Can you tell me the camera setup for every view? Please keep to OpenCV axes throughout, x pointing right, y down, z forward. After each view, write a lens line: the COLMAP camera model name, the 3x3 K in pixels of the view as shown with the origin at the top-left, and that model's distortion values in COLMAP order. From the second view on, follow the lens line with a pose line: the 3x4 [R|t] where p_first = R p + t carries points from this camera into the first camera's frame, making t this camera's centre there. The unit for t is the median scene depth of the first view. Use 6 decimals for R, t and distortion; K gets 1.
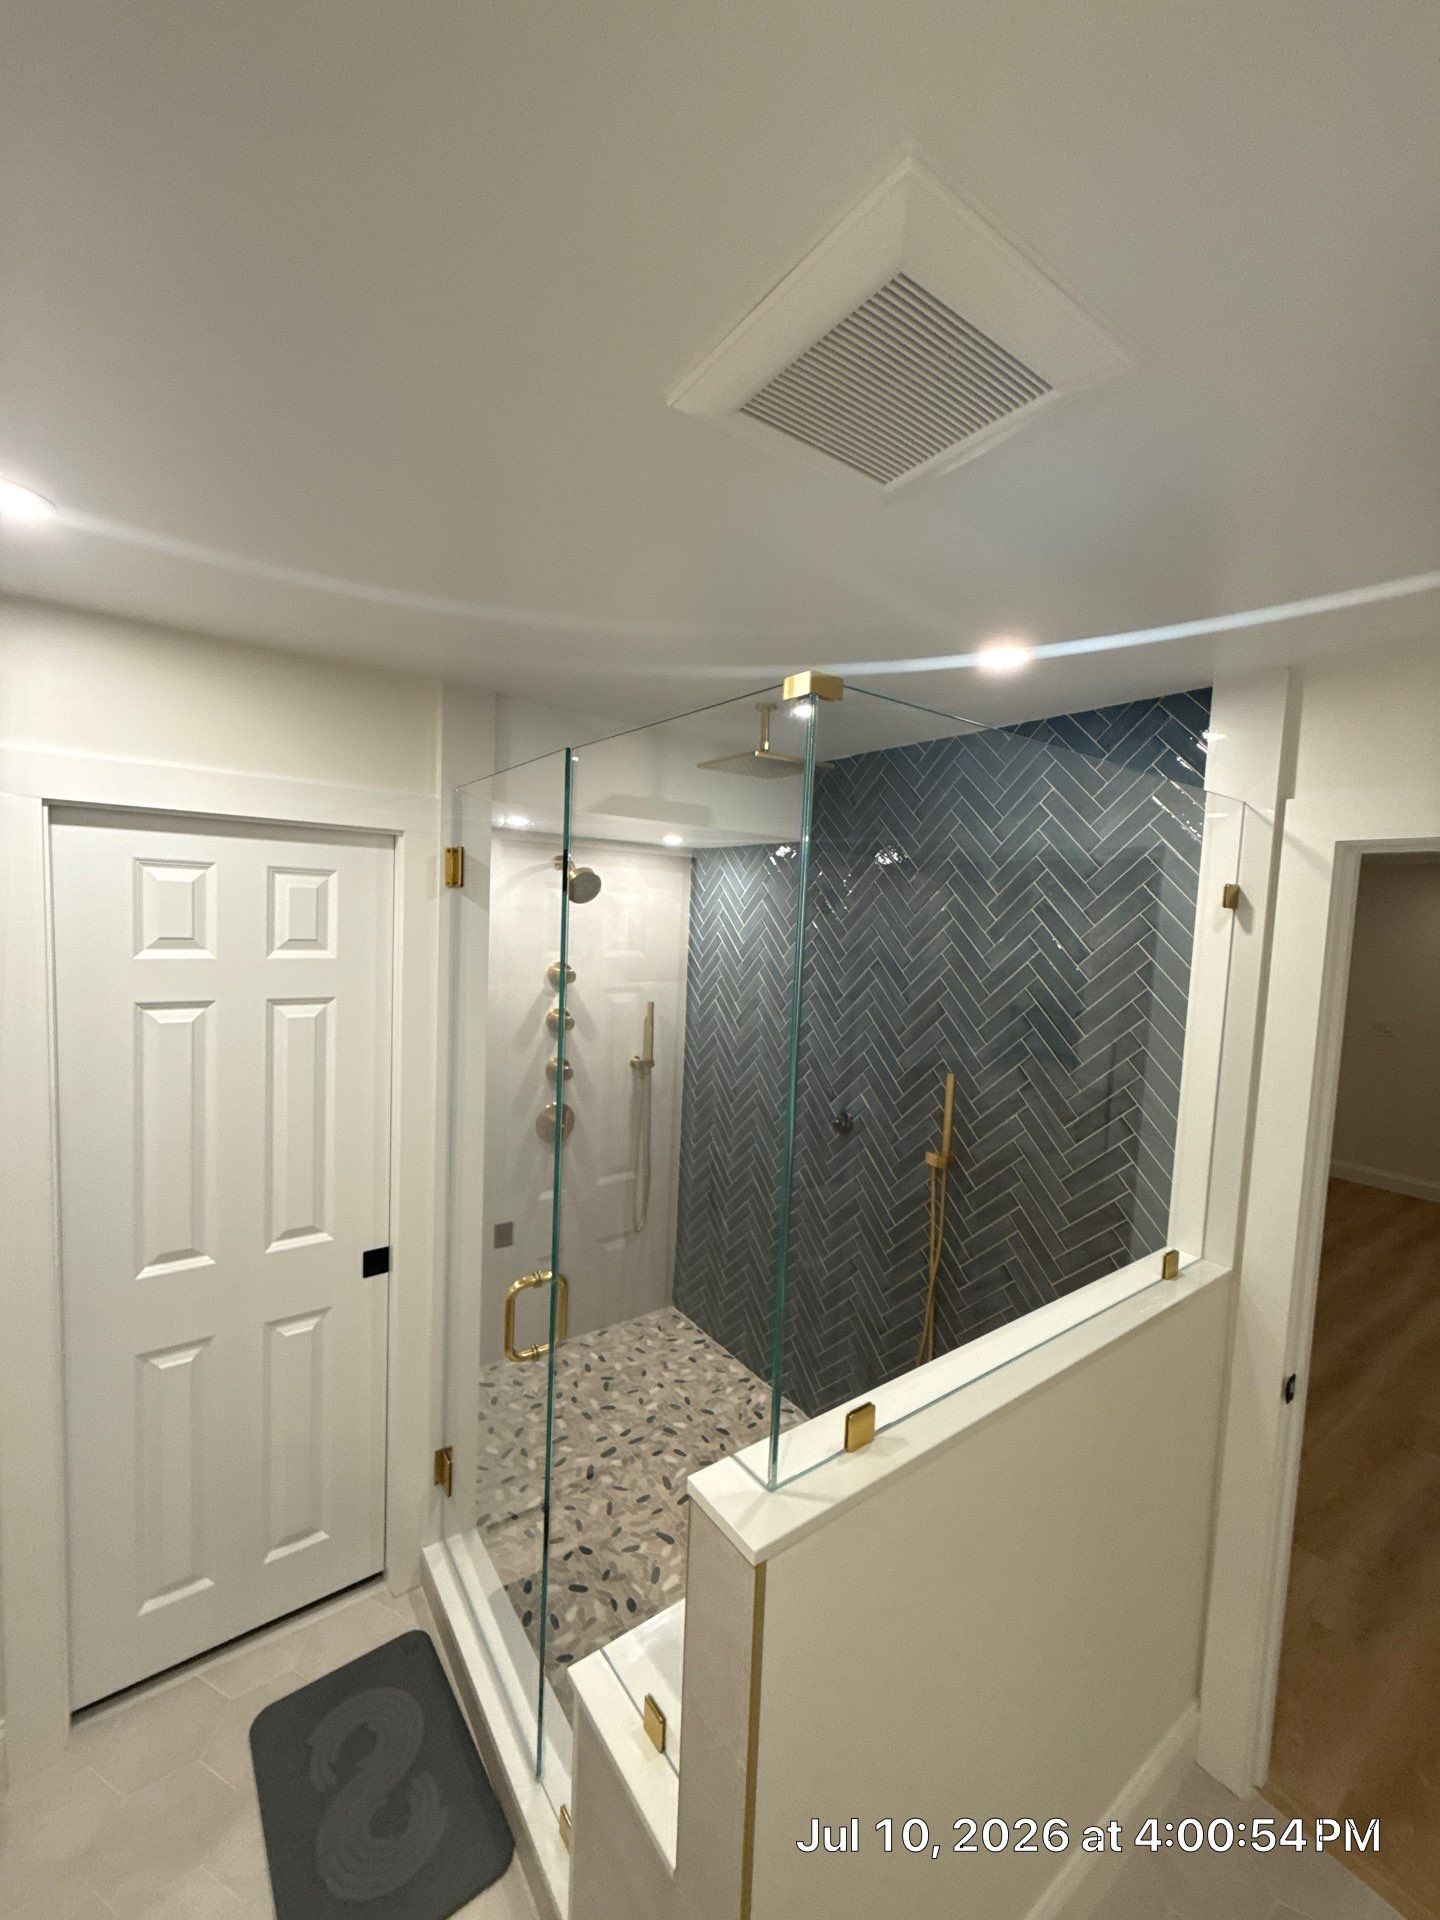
lens RADIAL K [[767.0, 0, 713.3], [0, 767.0, 958.5], [0, 0, 1]] dist [0.001330, -0.000263]
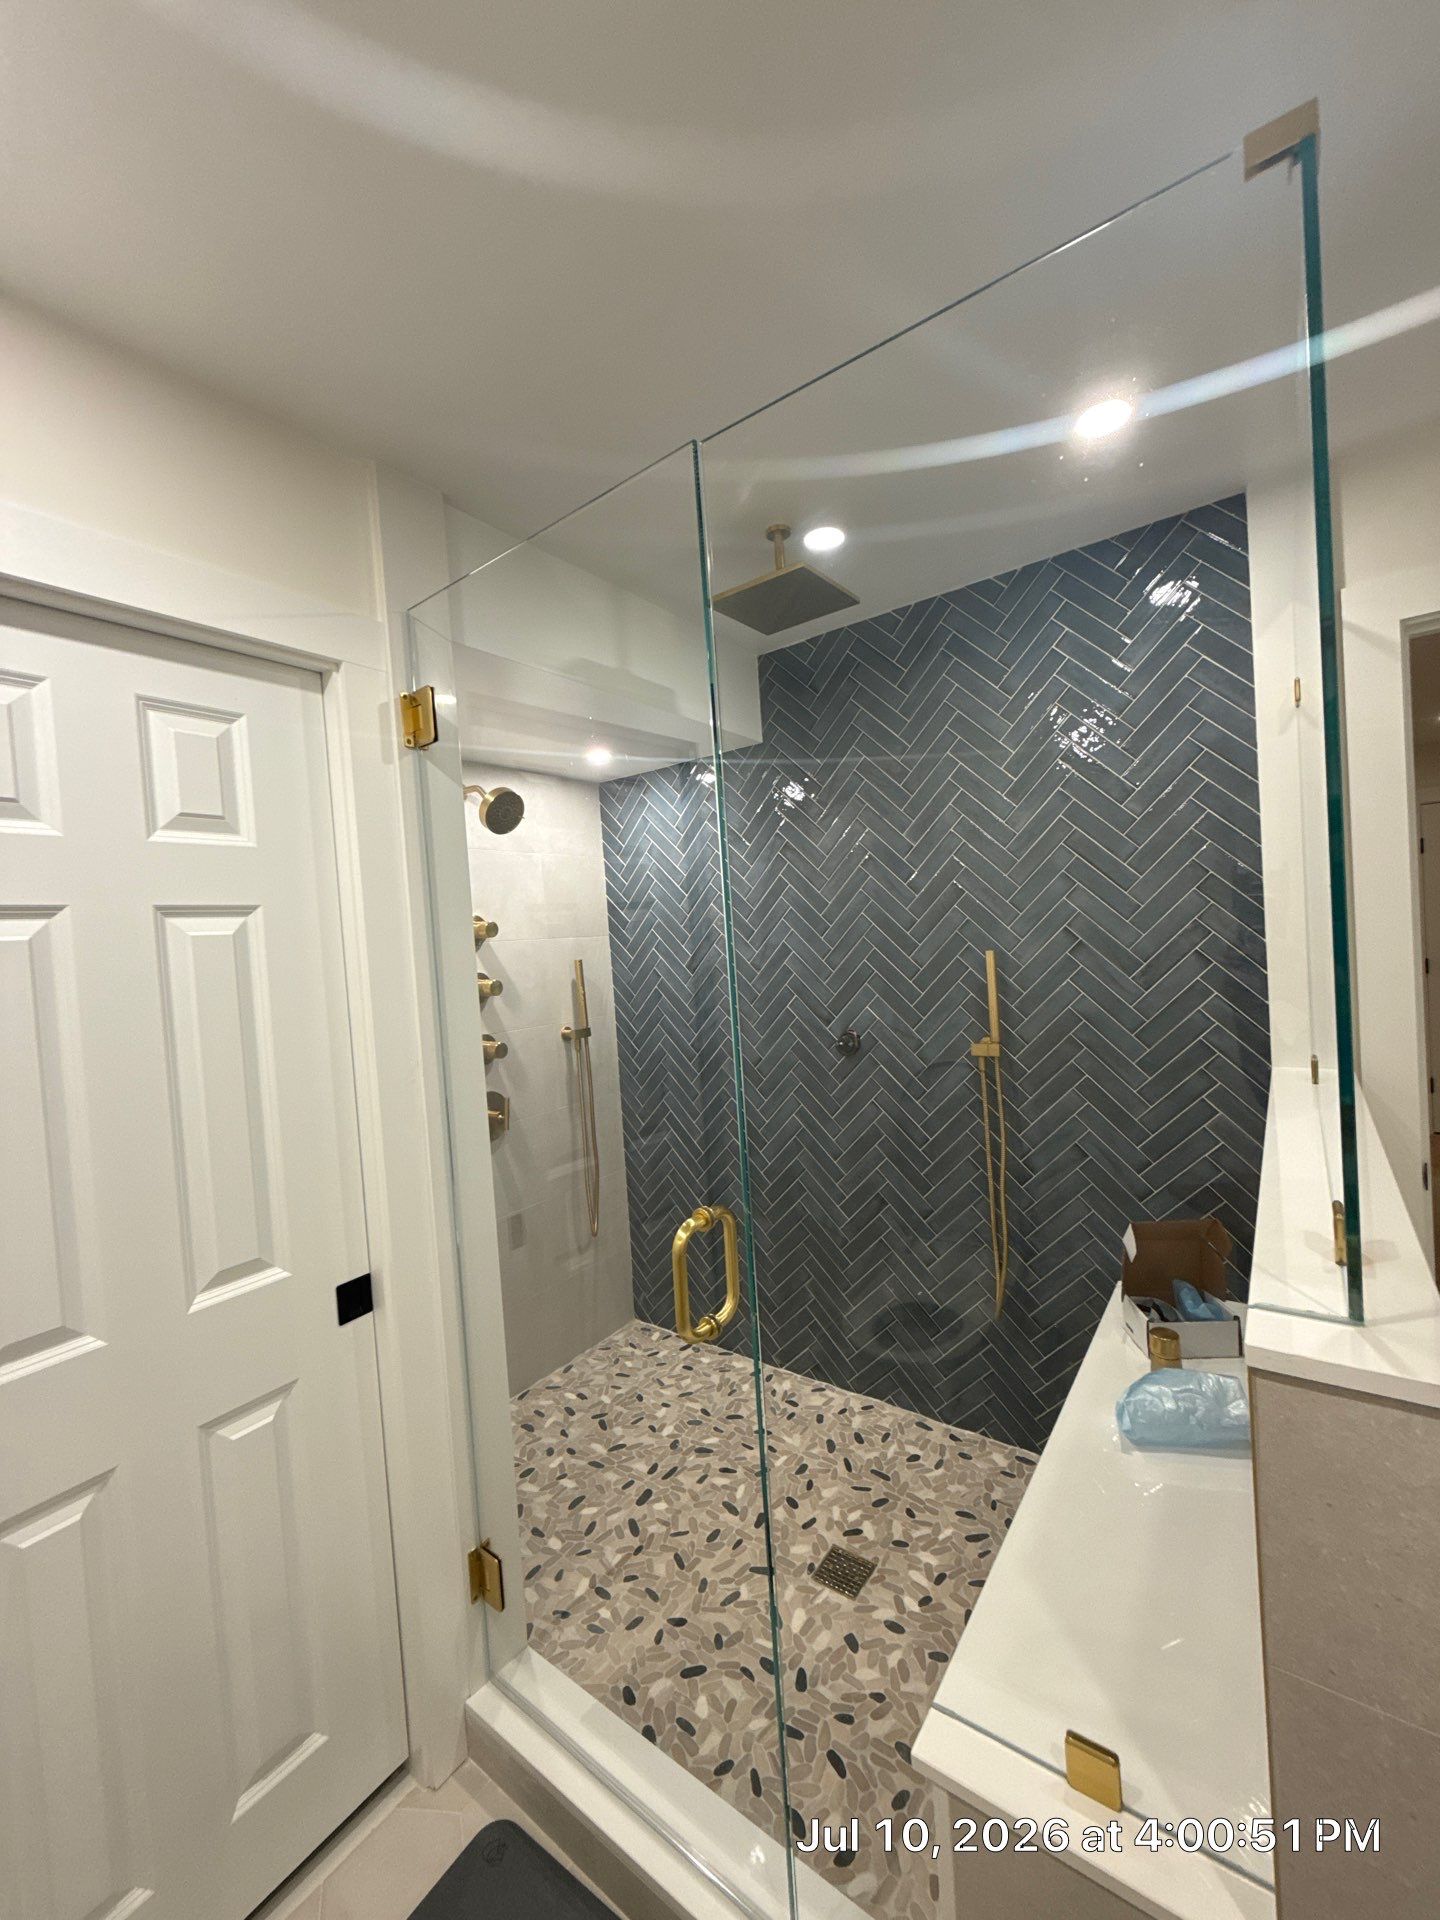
lens RADIAL K [[767.0, 0, 718.4], [0, 767.0, 956.6], [0, 0, 1]] dist [0.001330, -0.000263]
pose [[0.948735, -0.114091, 0.294764, -0.285764], [0.127092, 0.991569, -0.025266, 0.145968], [-0.289396, 0.061433, 0.955236, 0.227527]]
